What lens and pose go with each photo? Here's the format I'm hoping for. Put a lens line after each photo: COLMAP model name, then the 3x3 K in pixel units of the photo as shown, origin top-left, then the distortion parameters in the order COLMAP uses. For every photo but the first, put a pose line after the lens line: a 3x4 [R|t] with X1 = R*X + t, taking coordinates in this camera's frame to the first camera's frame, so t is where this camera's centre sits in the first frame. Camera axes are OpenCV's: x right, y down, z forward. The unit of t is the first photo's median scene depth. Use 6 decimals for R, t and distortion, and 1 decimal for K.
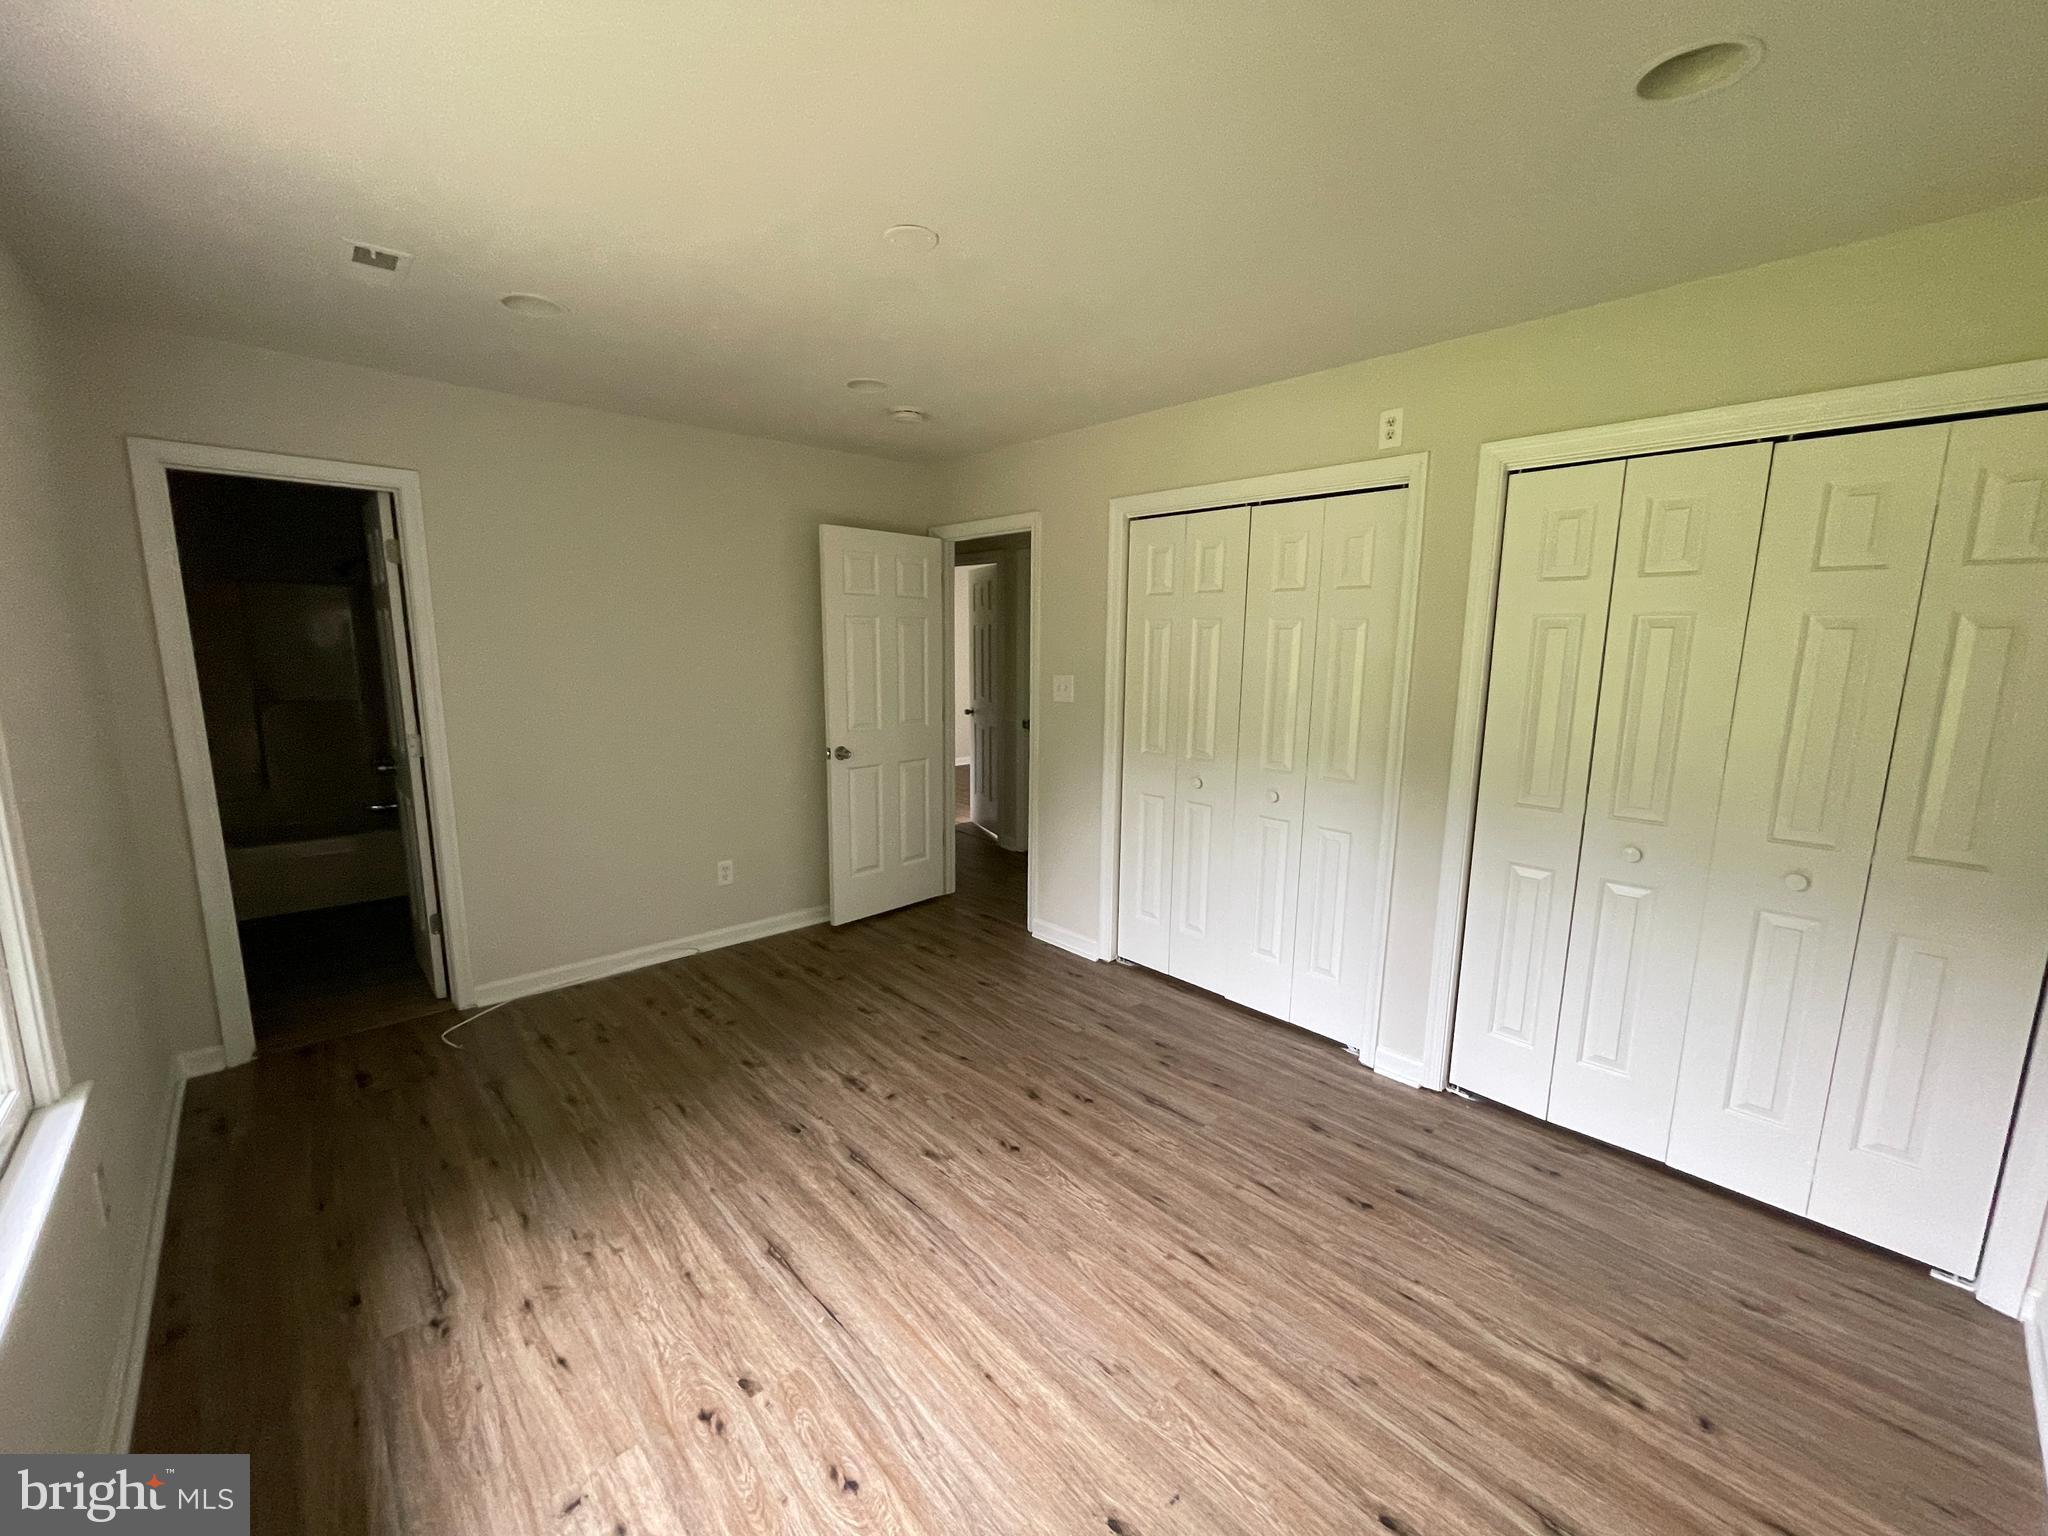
lens RADIAL K [[821.4, 0, 1026.1], [0, 821.4, 763.1], [0, 0, 1]] dist [-0.000088, -0.000085]
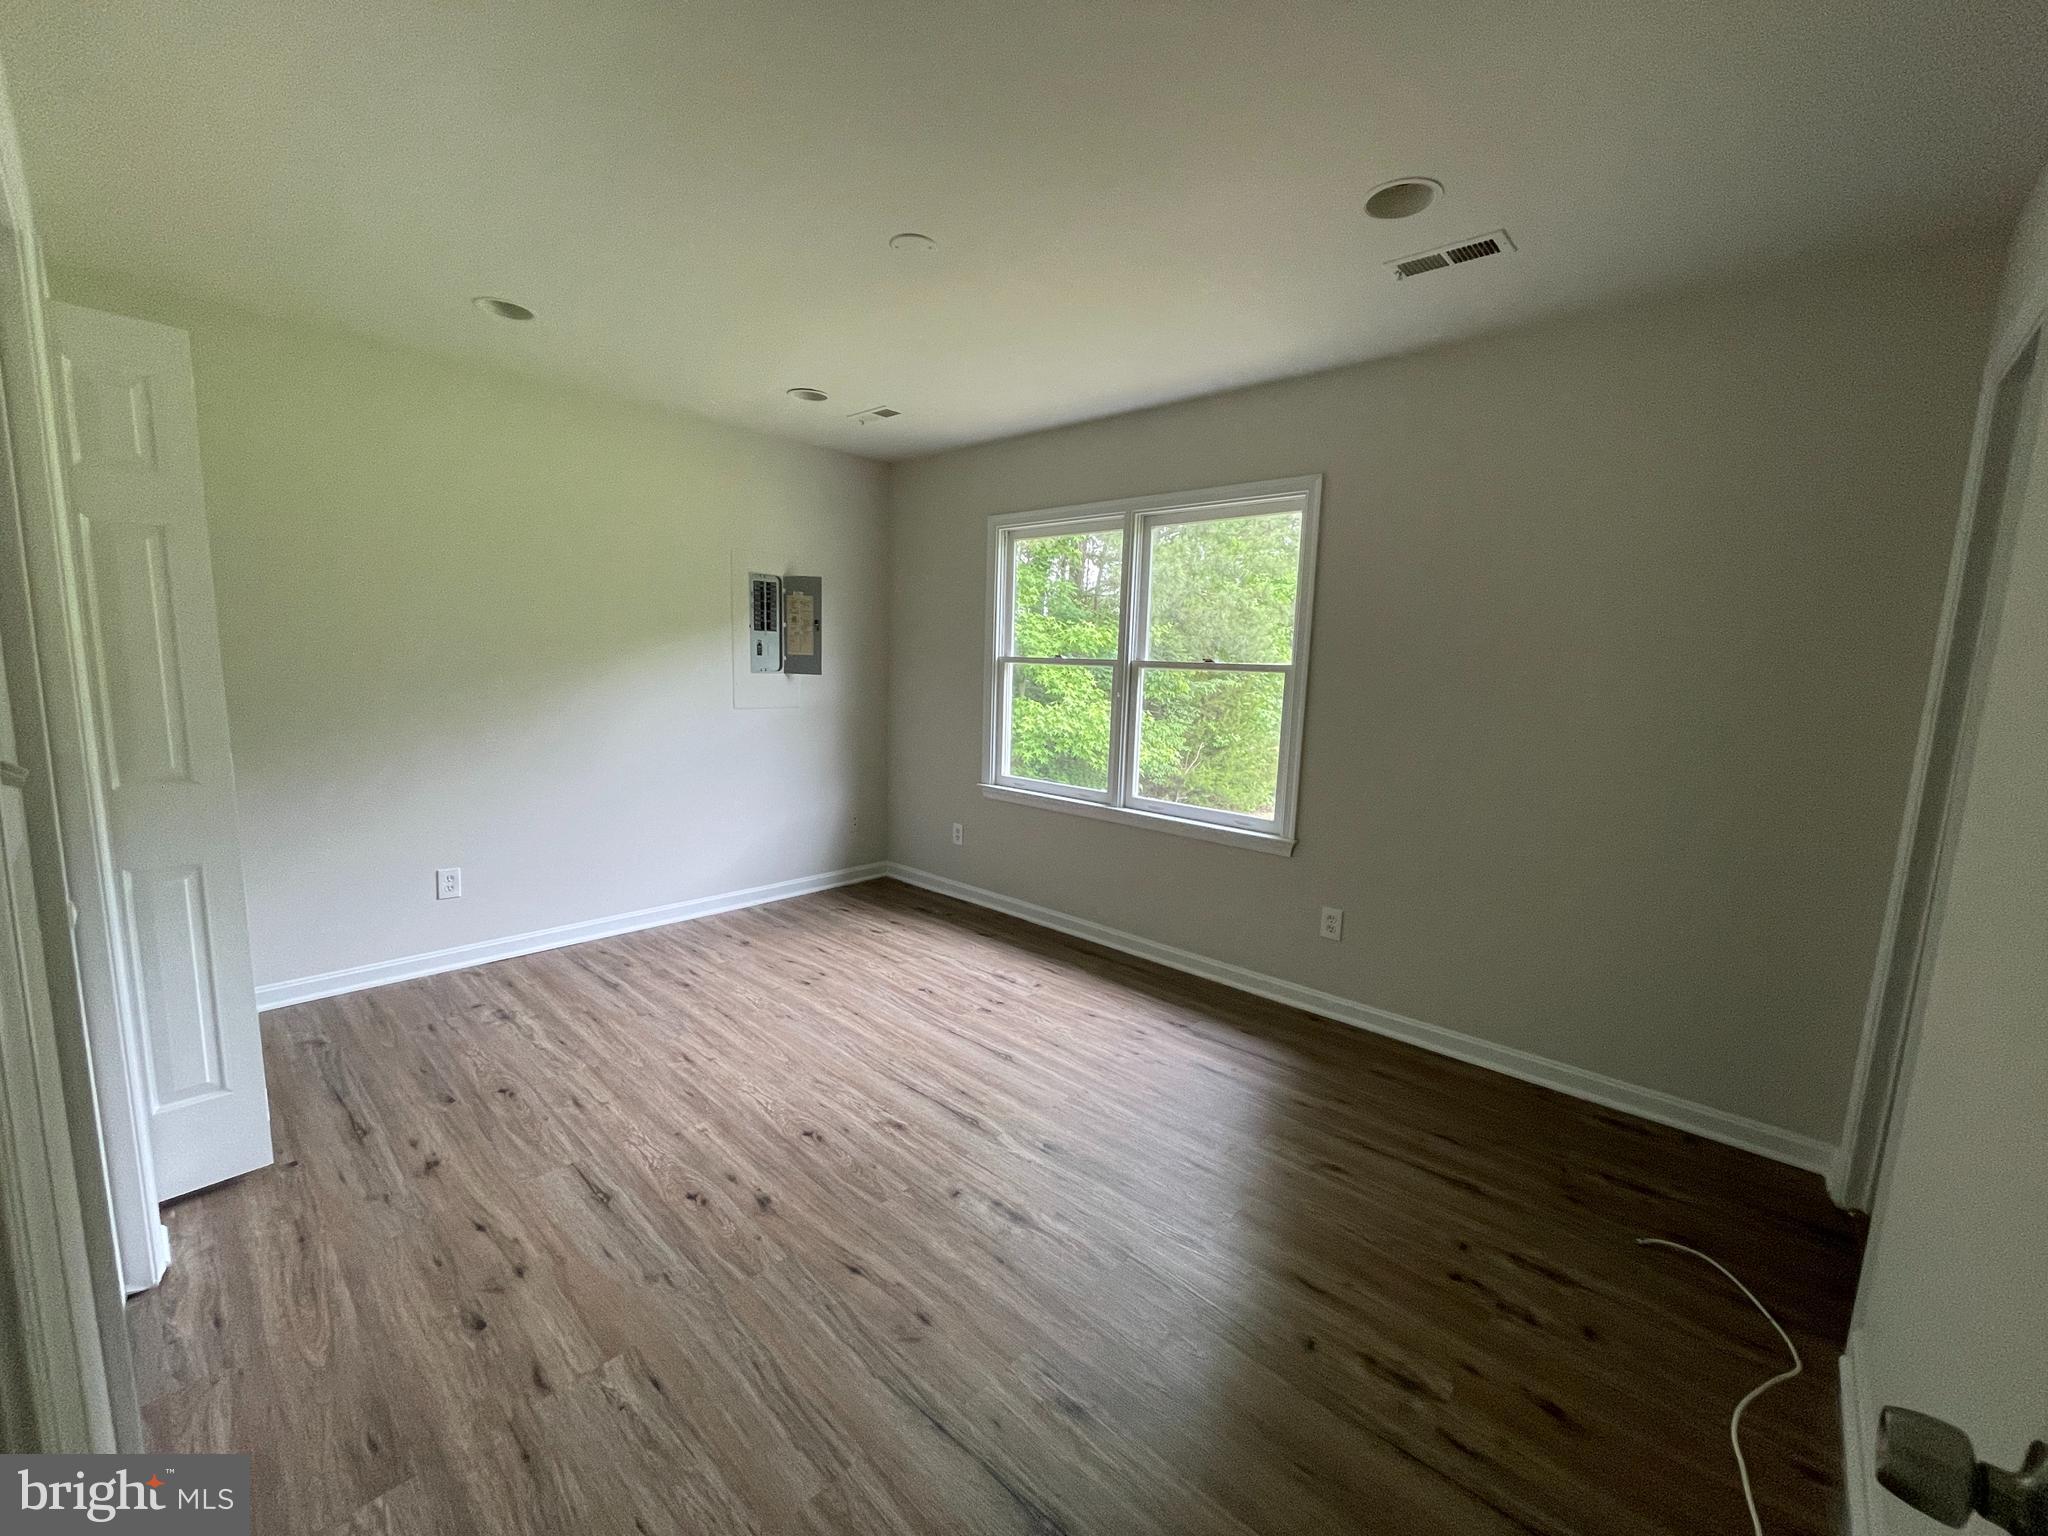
lens RADIAL K [[821.4, 0, 1038.0], [0, 821.4, 776.5], [0, 0, 1]] dist [-0.000088, -0.000085]
pose [[-0.994269, -0.023890, -0.104199, -0.178798], [-0.053464, 0.955180, 0.291159, -0.228507], [0.092573, 0.295061, -0.950983, 1.907924]]
